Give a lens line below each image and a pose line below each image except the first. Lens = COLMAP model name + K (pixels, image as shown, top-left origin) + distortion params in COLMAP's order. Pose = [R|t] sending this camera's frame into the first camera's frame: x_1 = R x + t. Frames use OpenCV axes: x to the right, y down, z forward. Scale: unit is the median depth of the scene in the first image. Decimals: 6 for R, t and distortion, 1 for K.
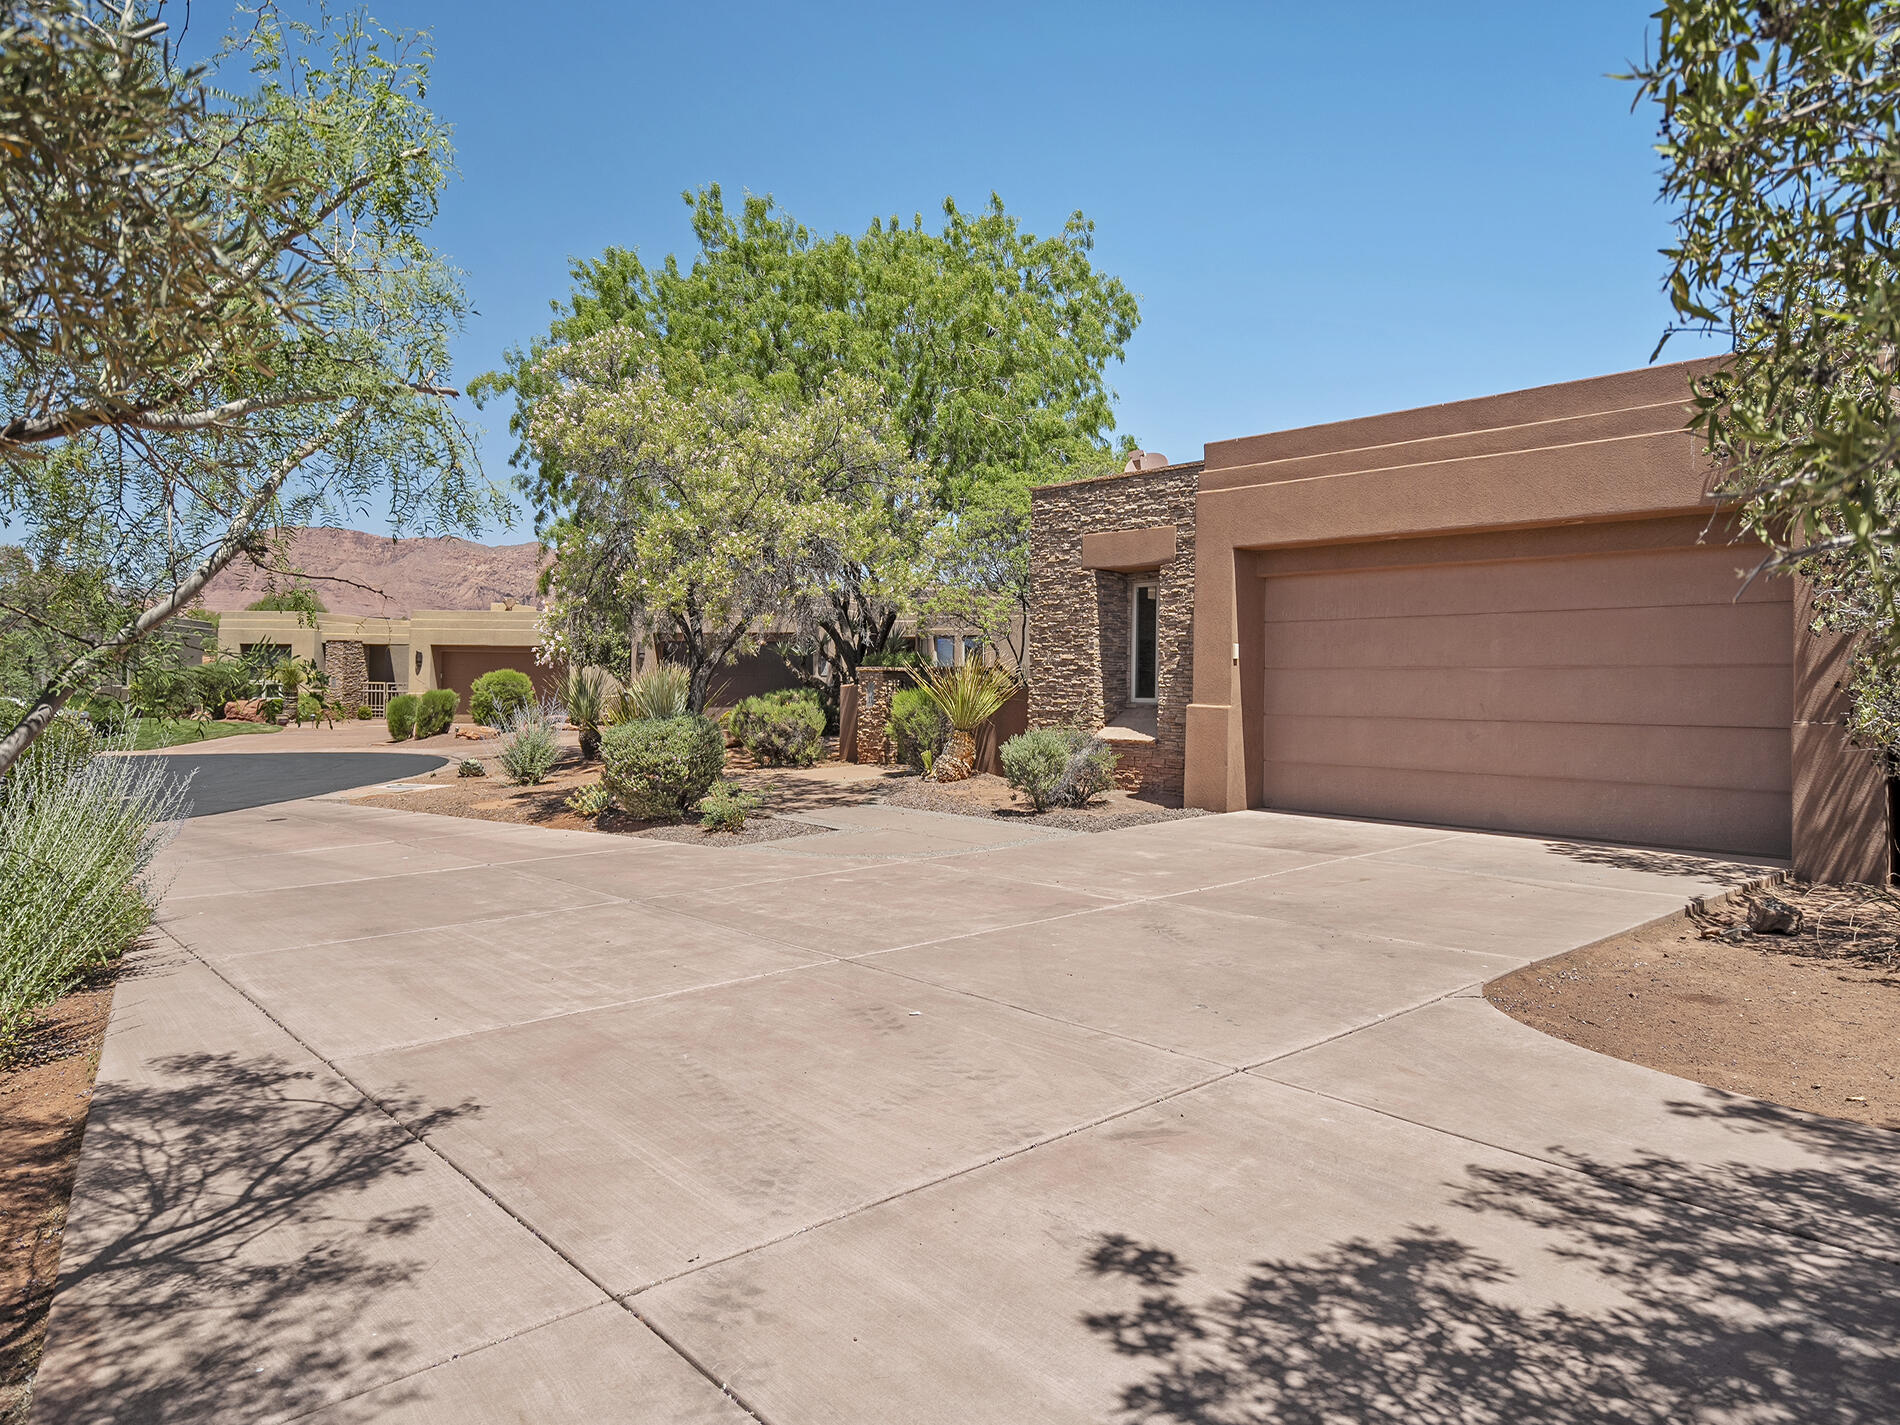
lens RADIAL K [[1229.1, 0, 946.3], [0, 1229.1, 692.6], [0, 0, 1]] dist [0.001342, 0.002386]
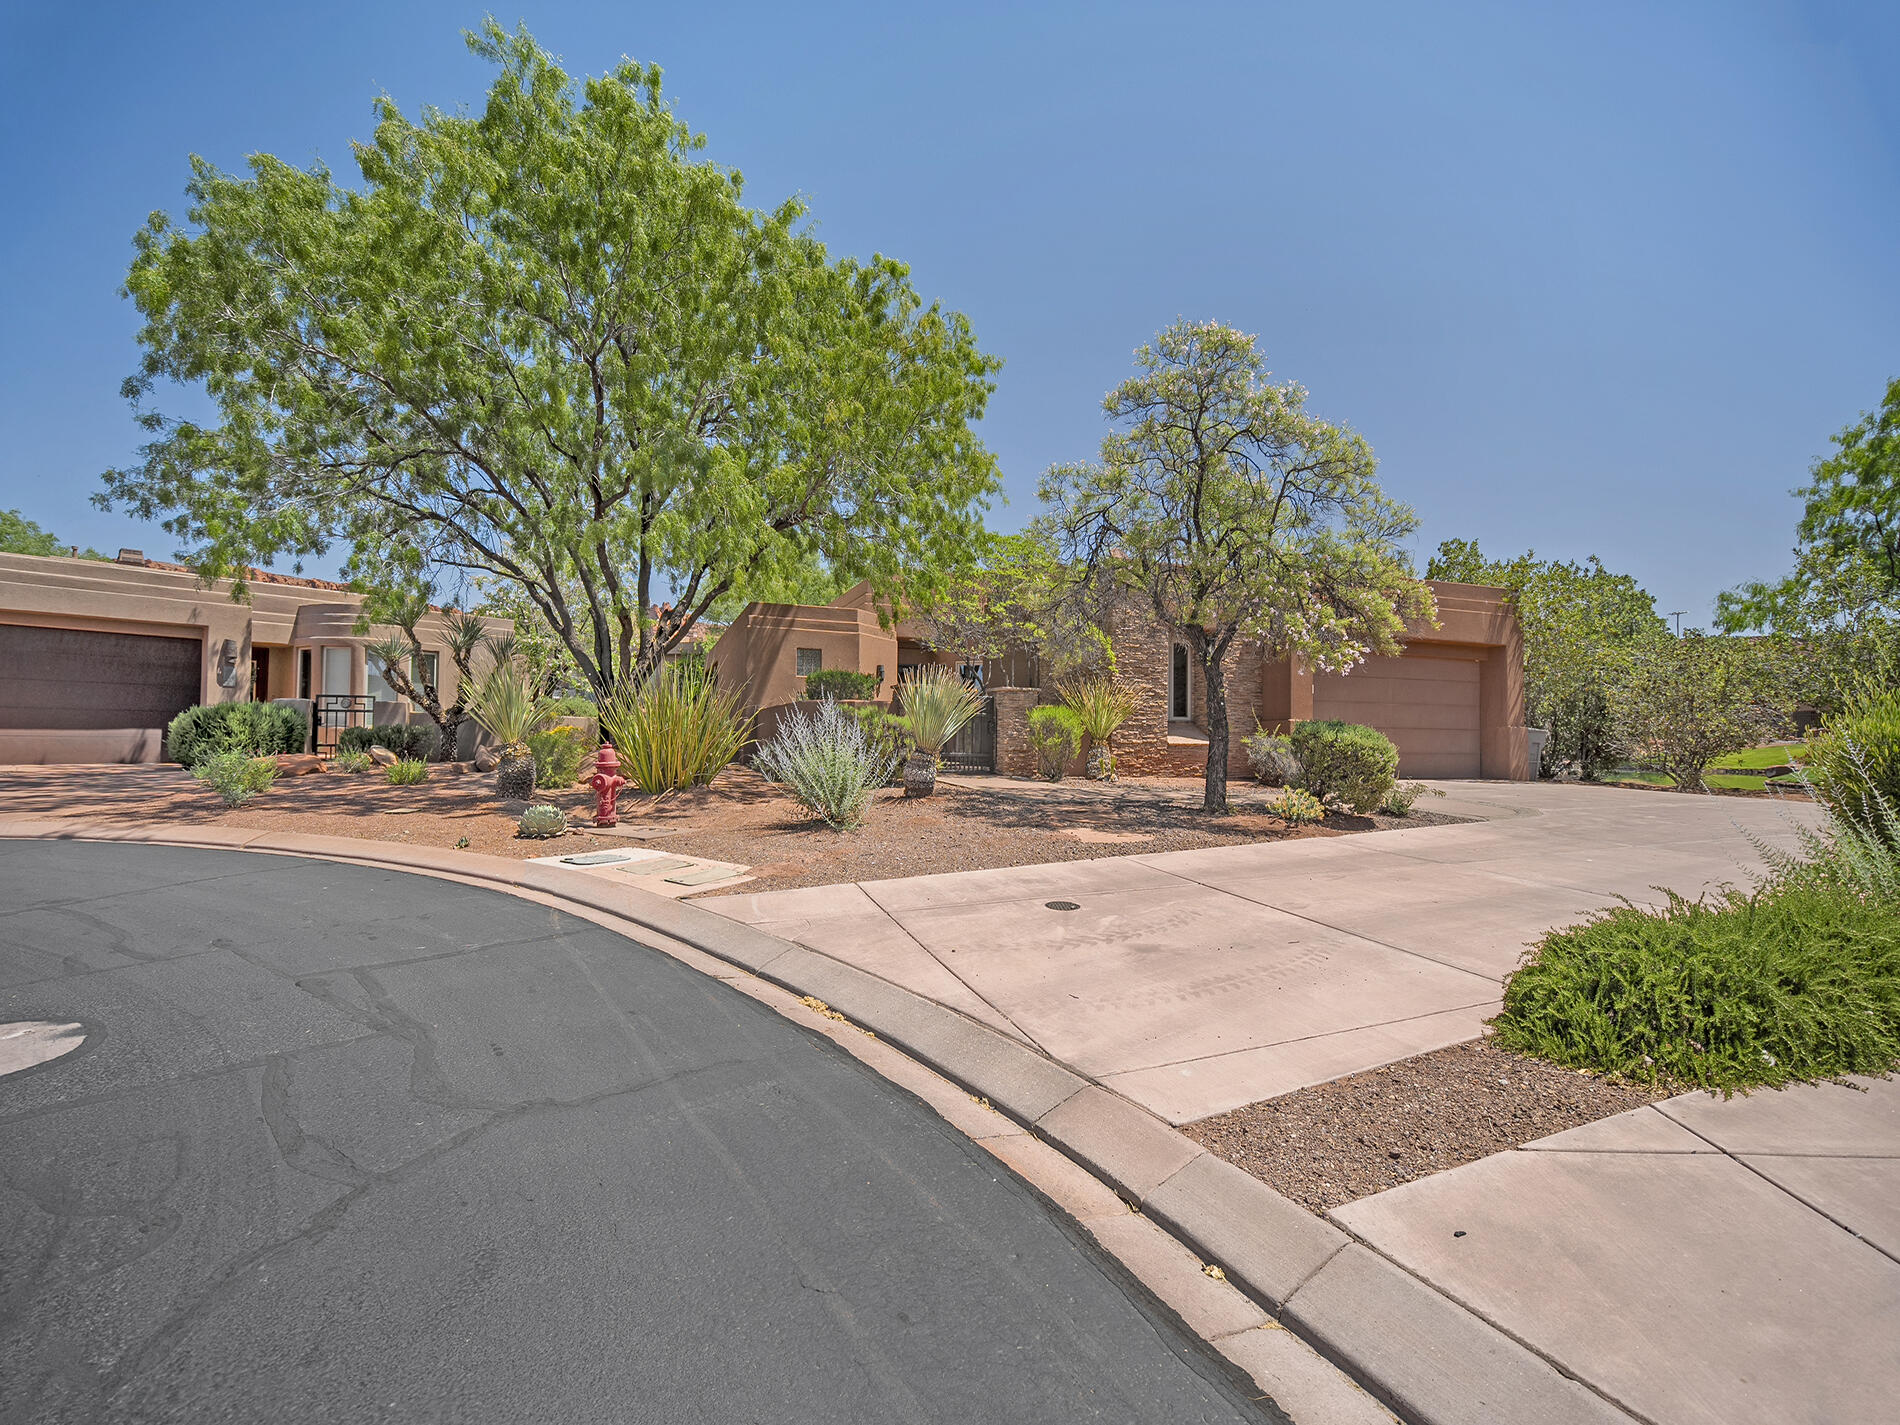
lens RADIAL K [[858.3, 0, 939.7], [0, 858.3, 716.3], [0, 0, 1]] dist [-0.004429, 0.001756]
pose [[0.357363, 0.021701, 0.933713, -1.226609], [-0.000732, 0.999736, -0.022956, 0.038225], [-0.933965, 0.007521, 0.357285, 1.199422]]
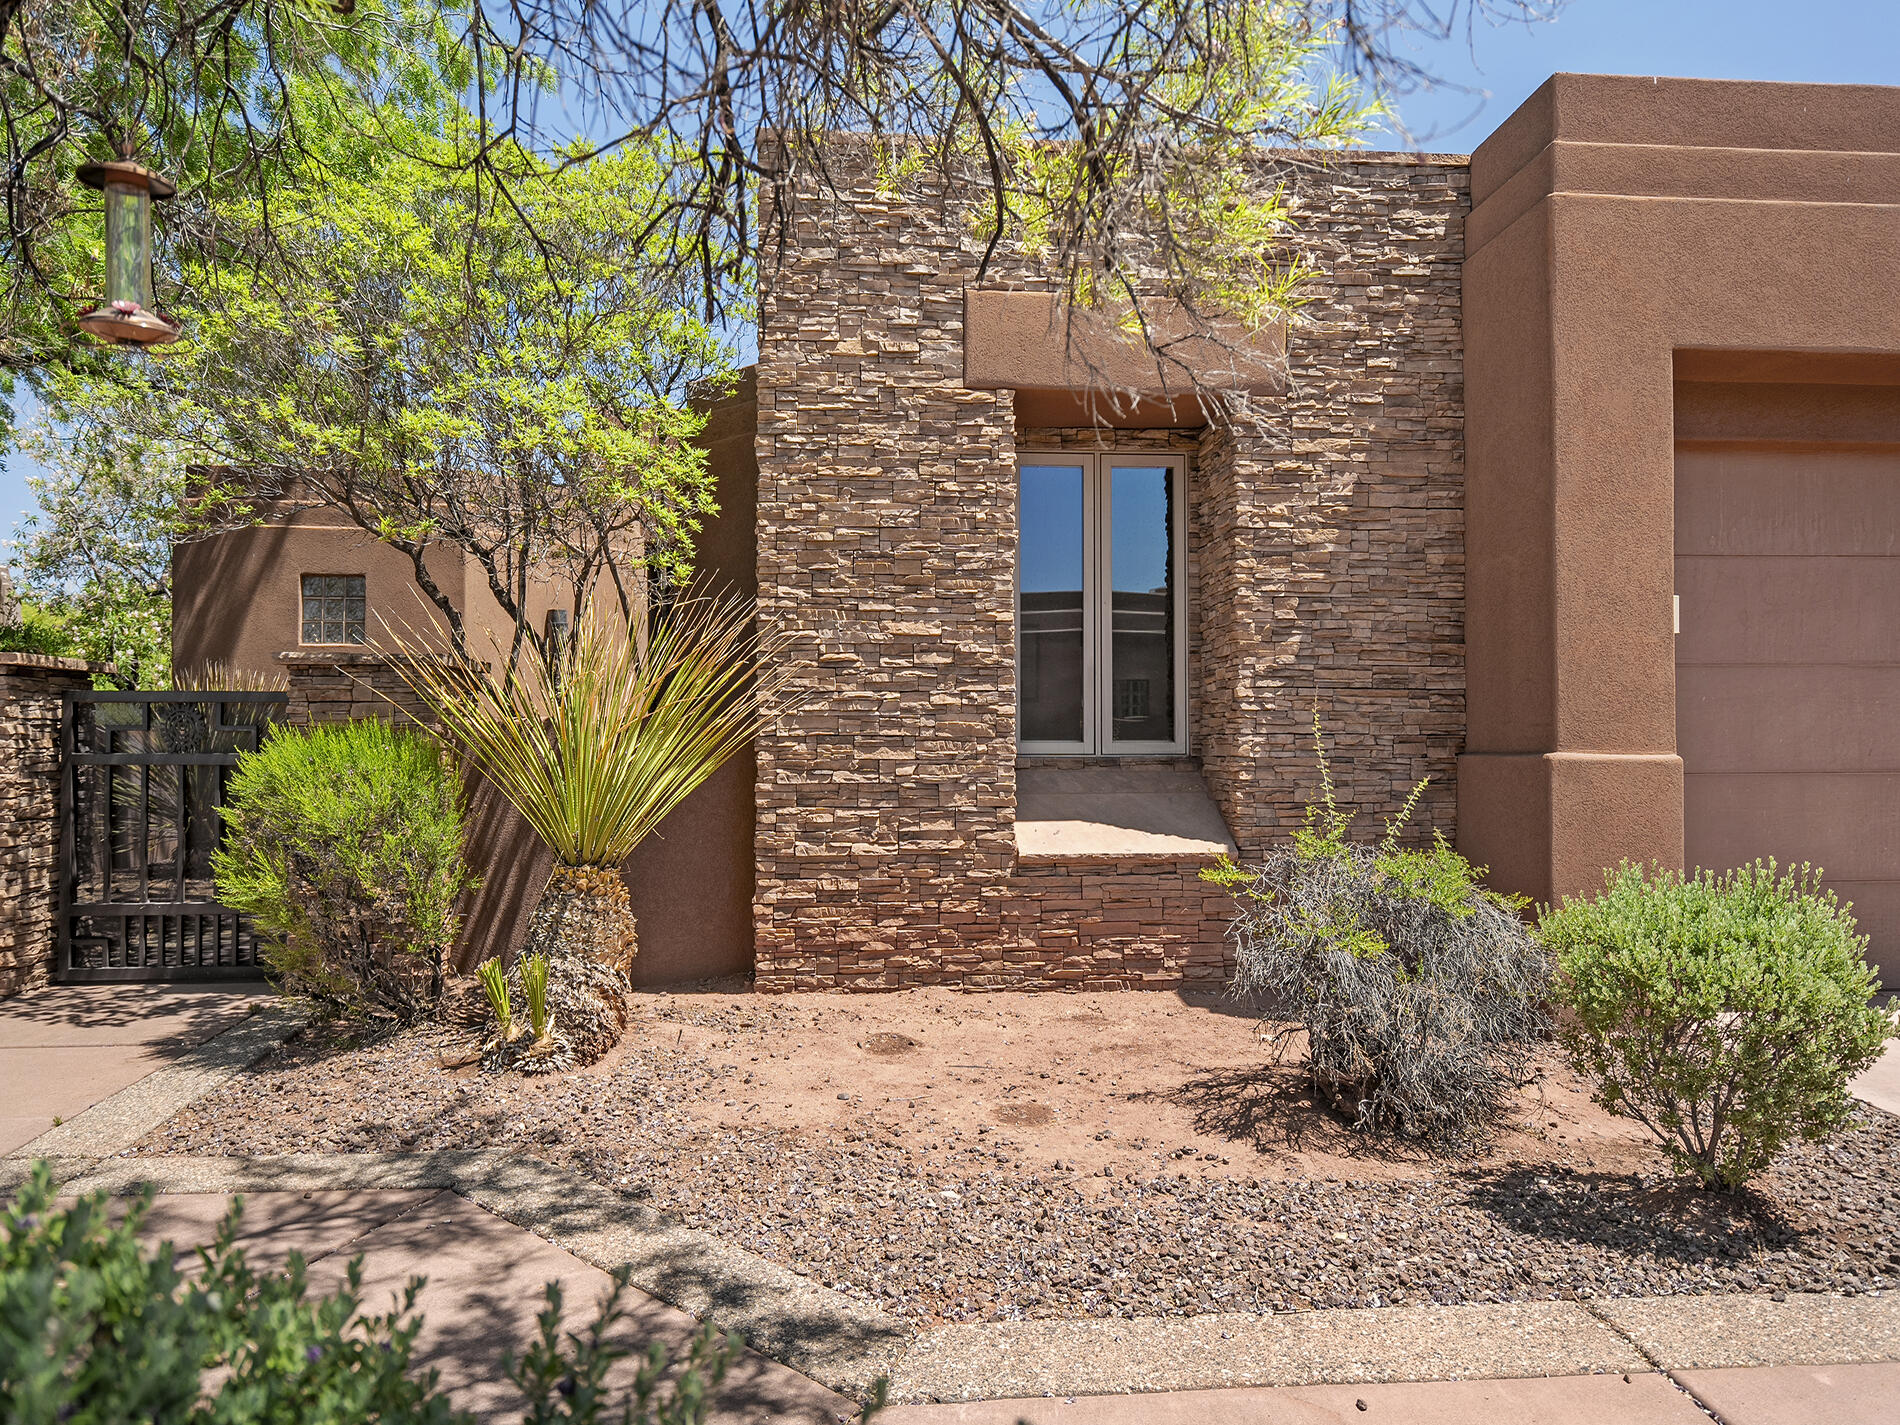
lens RADIAL K [[1229.1, 0, 944.9], [0, 1229.1, 706.4], [0, 0, 1]] dist [0.001342, 0.002386]
pose [[0.594764, 0.011390, 0.803819, -0.245098], [0.014278, 0.999592, -0.024728, 0.002521], [-0.803773, 0.026185, 0.594359, 1.080400]]
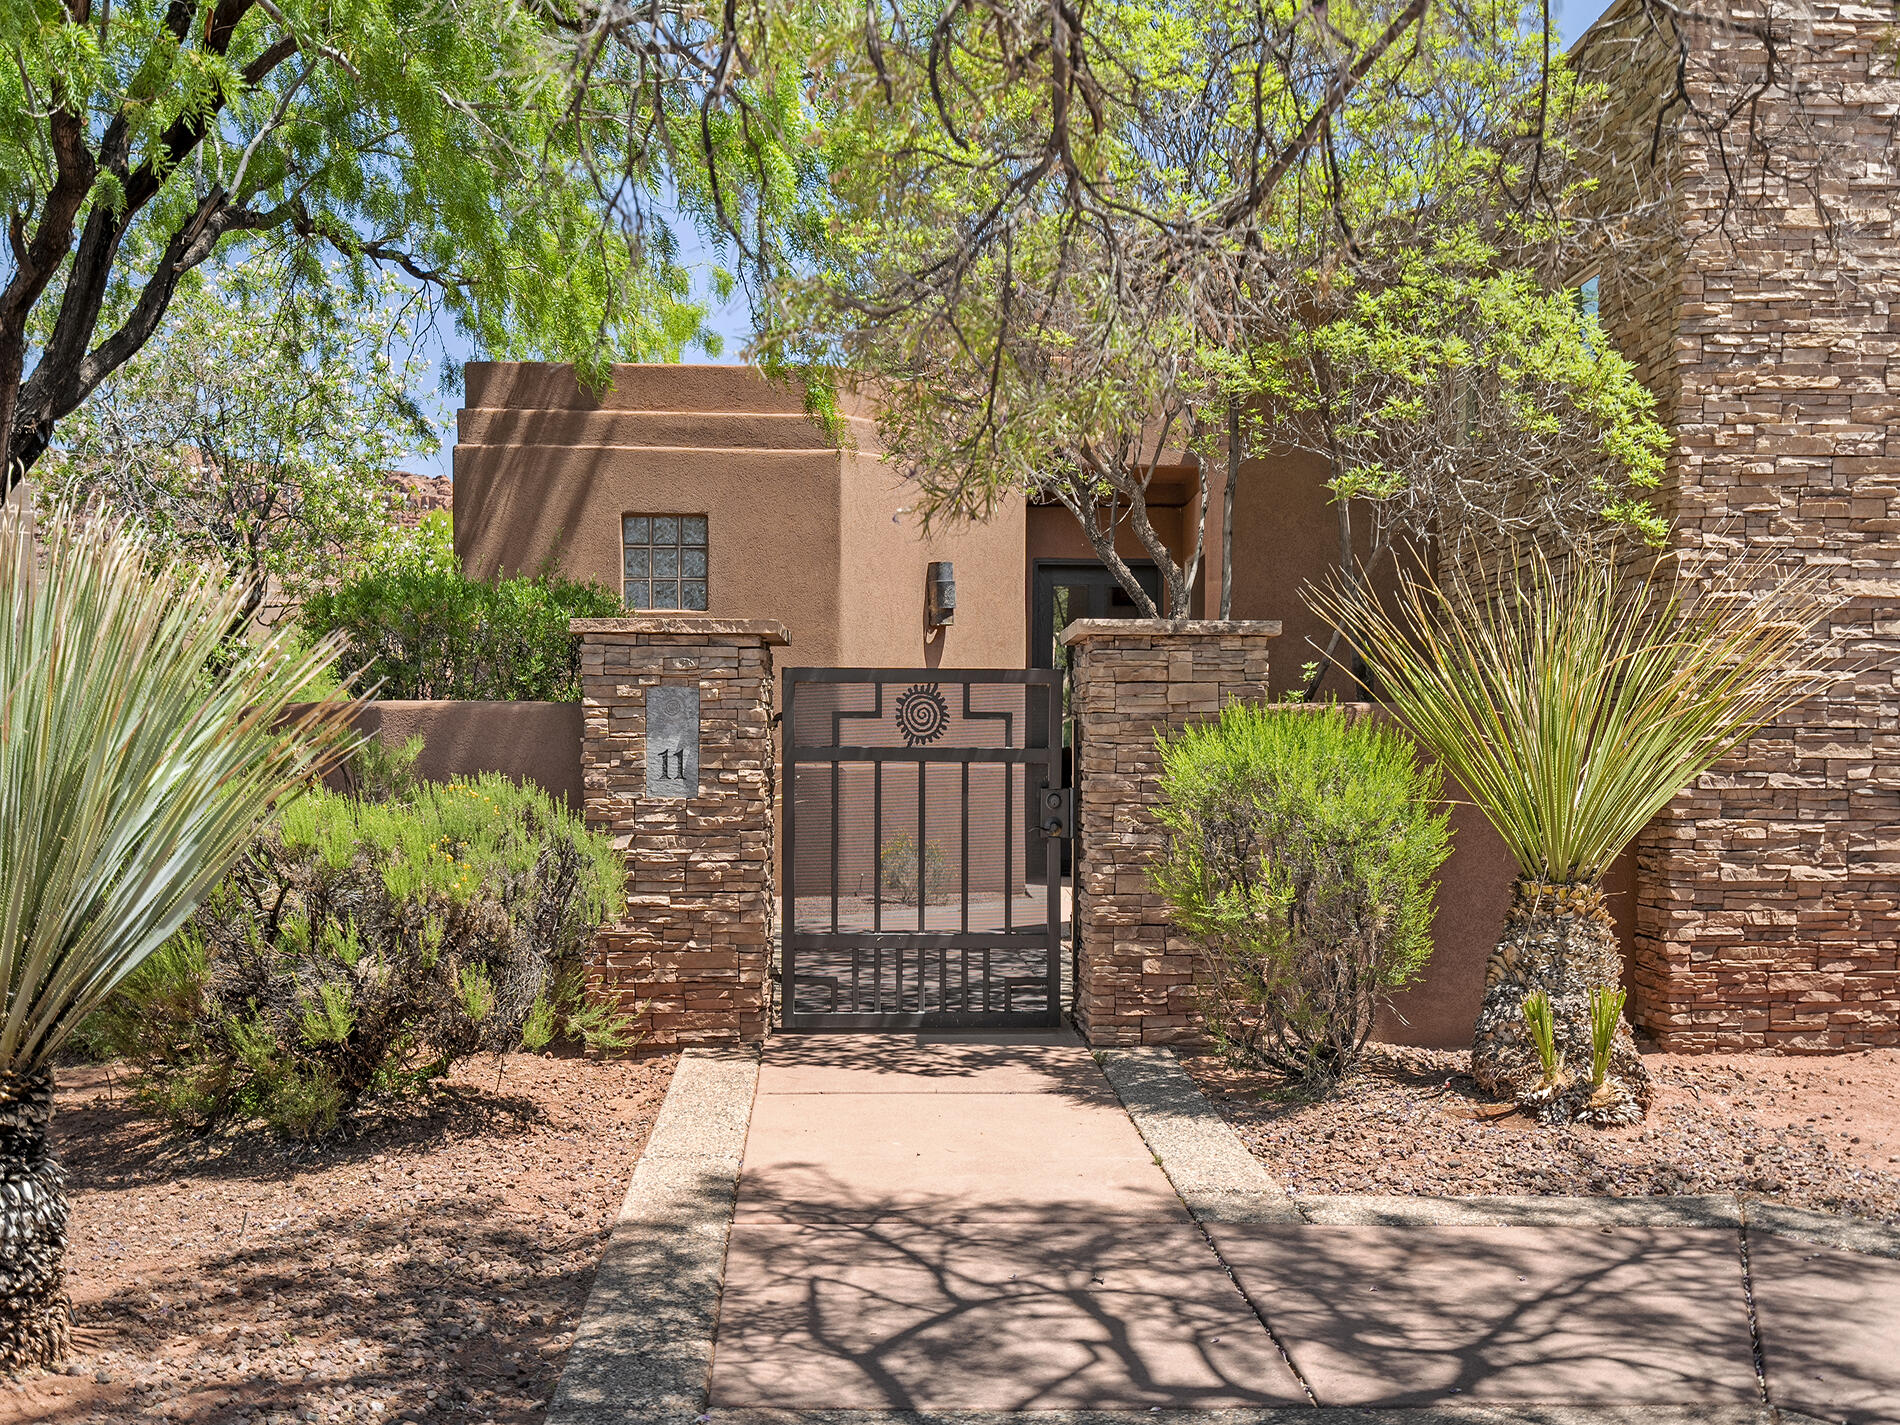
lens RADIAL K [[1868.0, 0, 929.4], [0, 1868.0, 837.9], [0, 0, 1]] dist [-0.004083, 0.000000]
pose [[0.641096, -0.040603, 0.766386, -0.483587], [0.010163, 0.998961, 0.044424, 0.007112], [-0.767394, -0.020691, 0.640842, 1.232809]]
